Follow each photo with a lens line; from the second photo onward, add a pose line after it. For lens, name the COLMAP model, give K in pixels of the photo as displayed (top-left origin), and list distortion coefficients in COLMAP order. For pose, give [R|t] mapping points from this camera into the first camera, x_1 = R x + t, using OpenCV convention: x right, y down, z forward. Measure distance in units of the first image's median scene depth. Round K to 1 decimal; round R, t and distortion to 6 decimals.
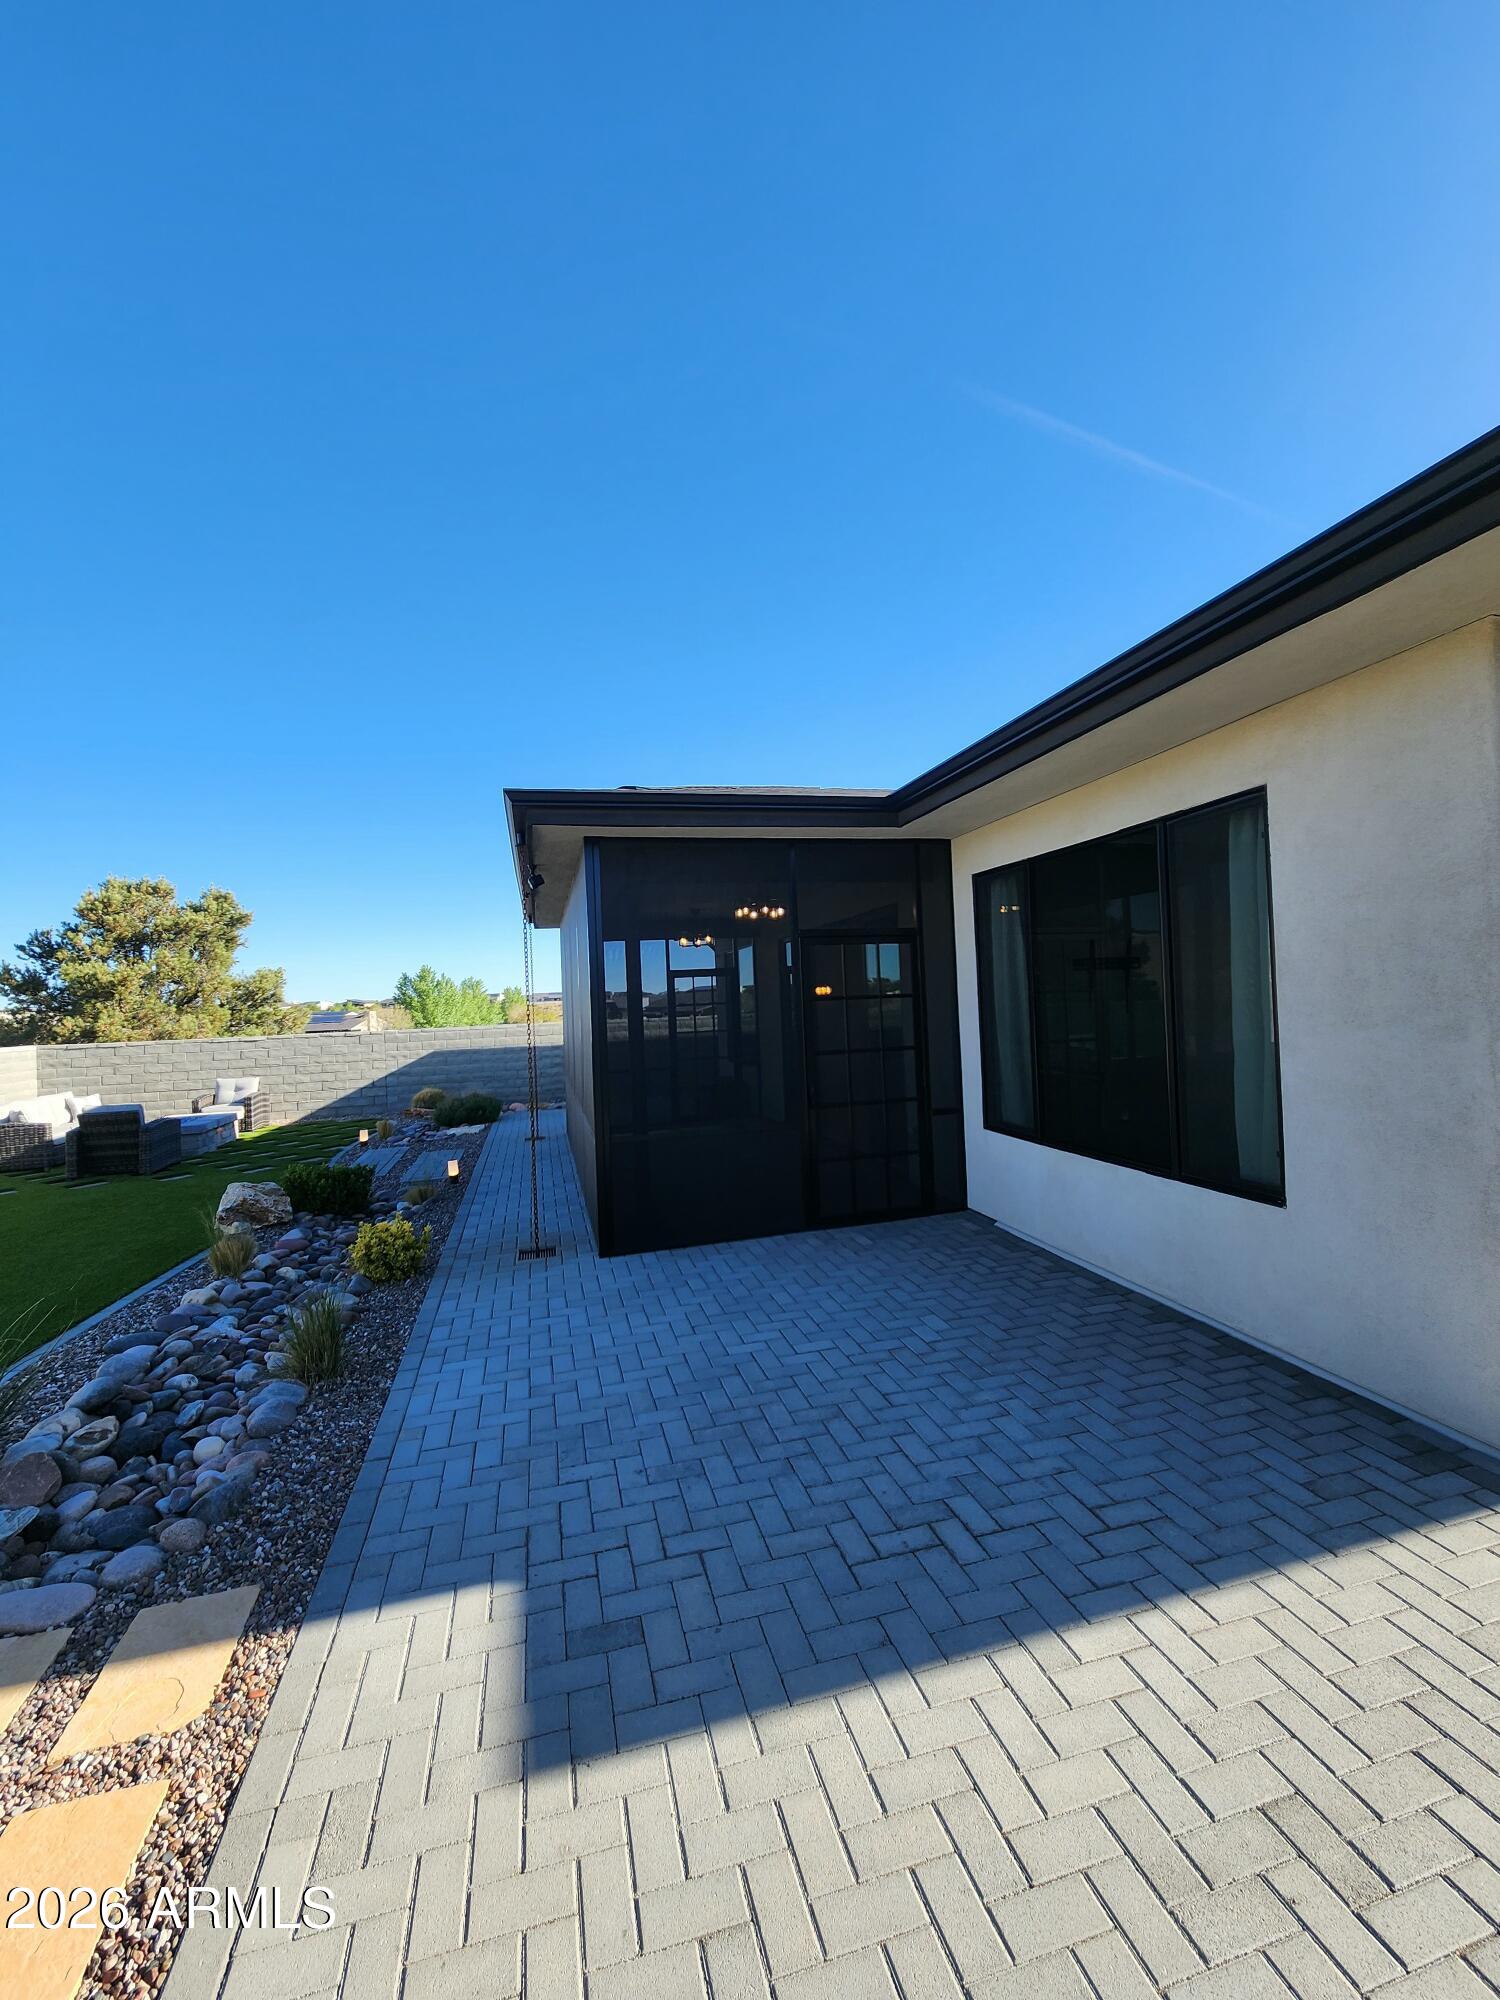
lens RADIAL K [[809.7, 0, 737.0], [0, 809.7, 979.9], [0, 0, 1]] dist [-0.001007, -0.000071]
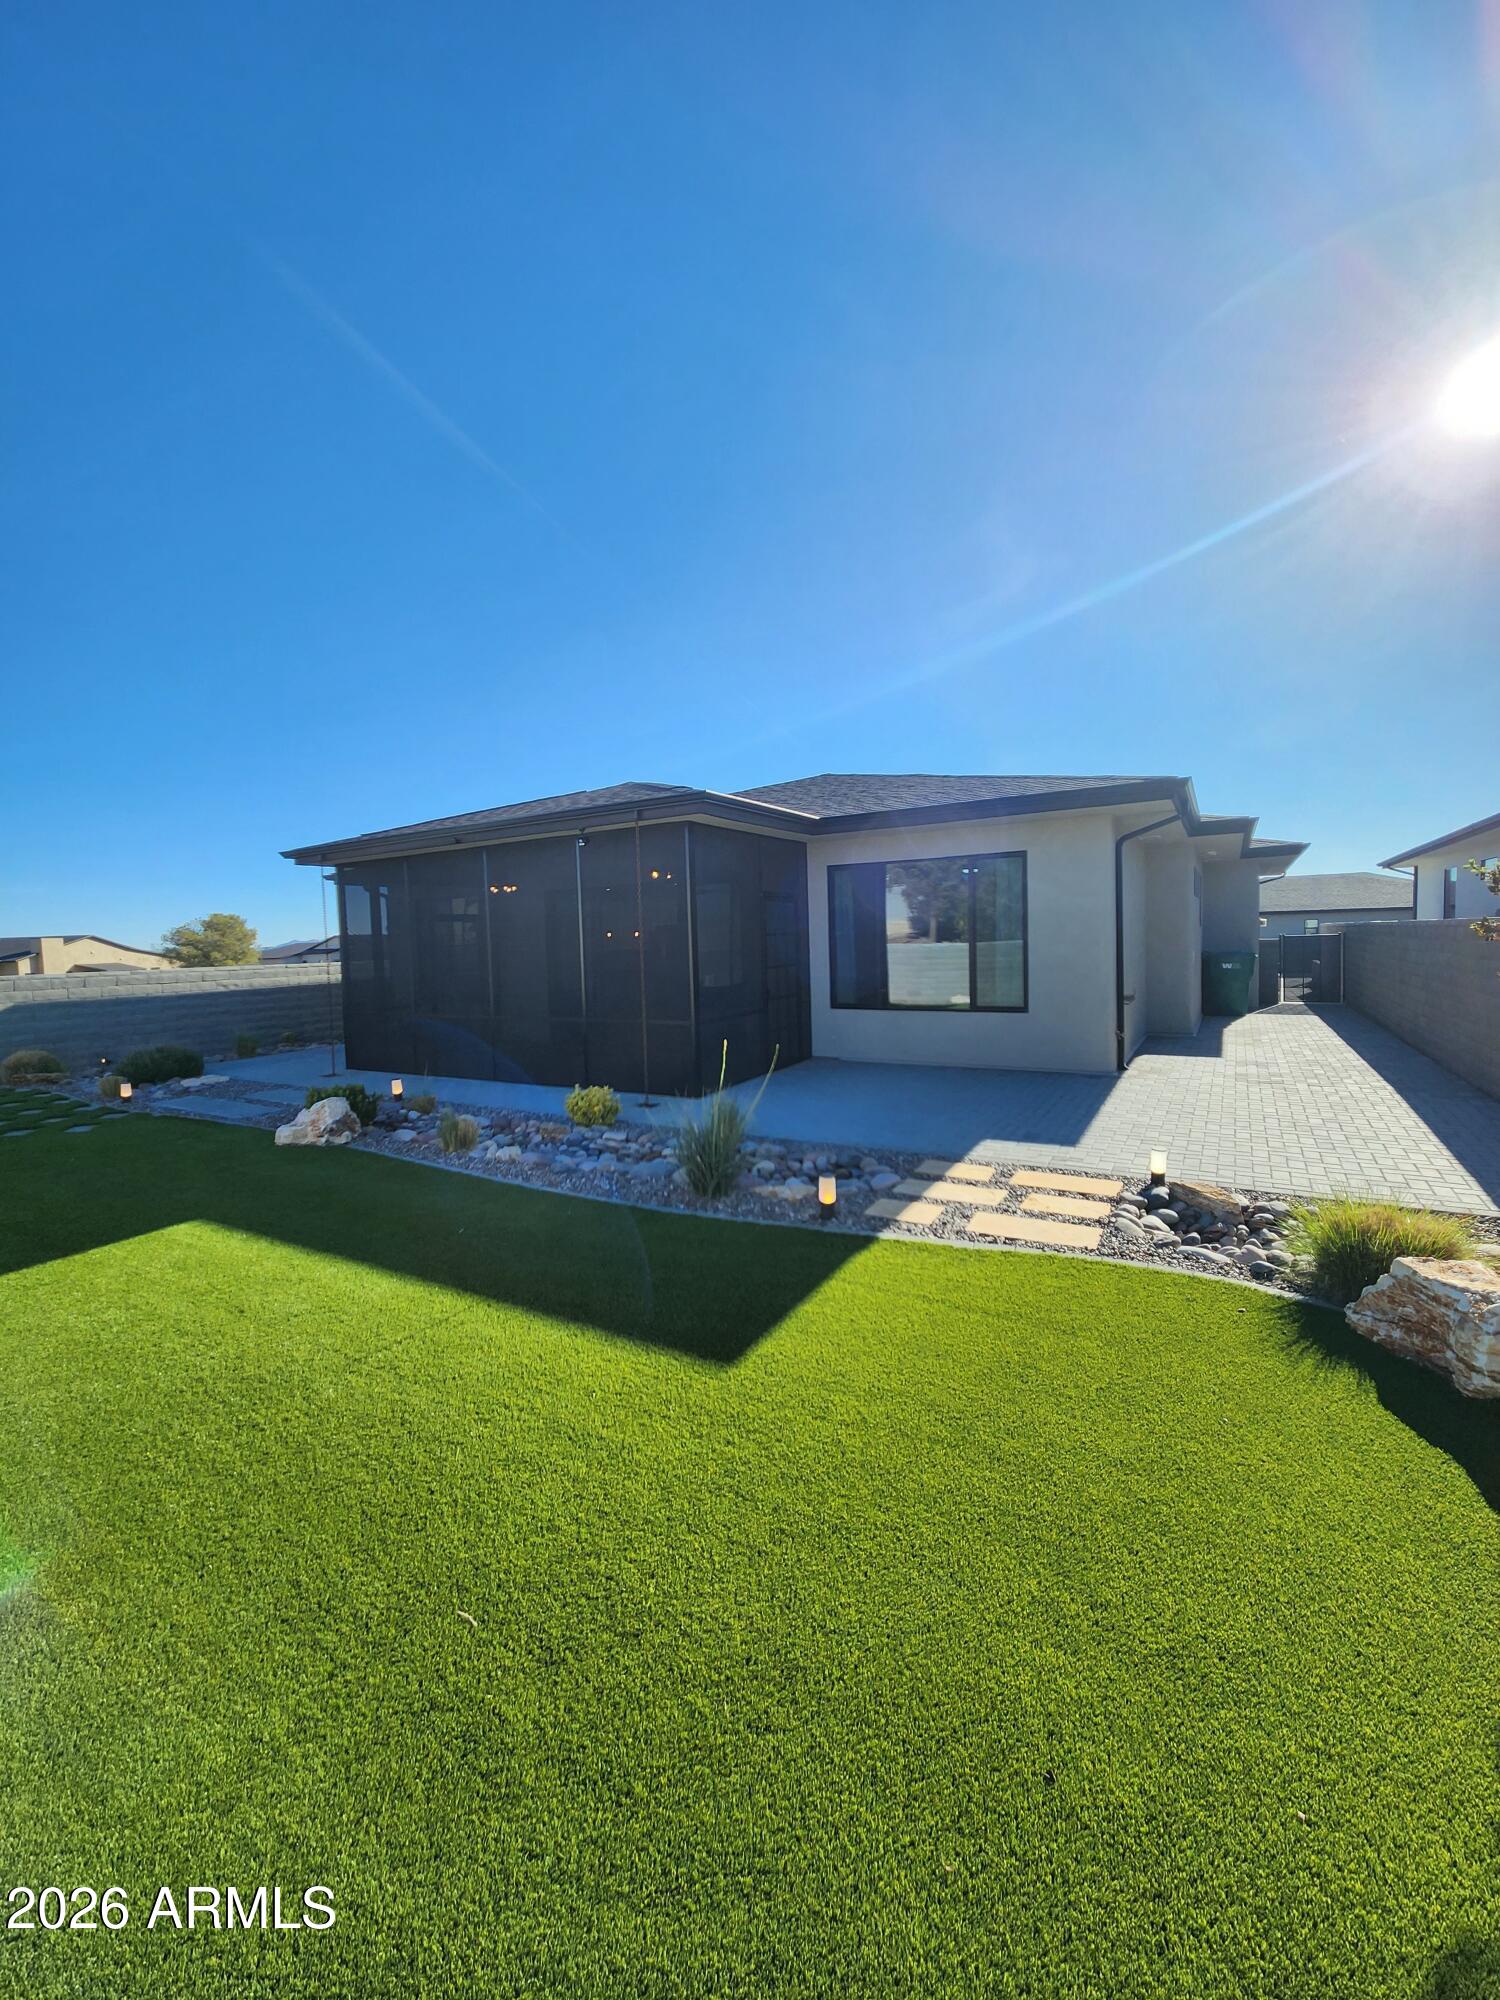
lens RADIAL K [[809.7, 0, 737.0], [0, 809.7, 979.9], [0, 0, 1]] dist [-0.001007, -0.000071]
pose [[0.703438, -0.014880, 0.710601, -0.700597], [-0.017857, 0.999095, 0.038598, 0.034297], [-0.710533, -0.039840, 0.702536, -0.069200]]
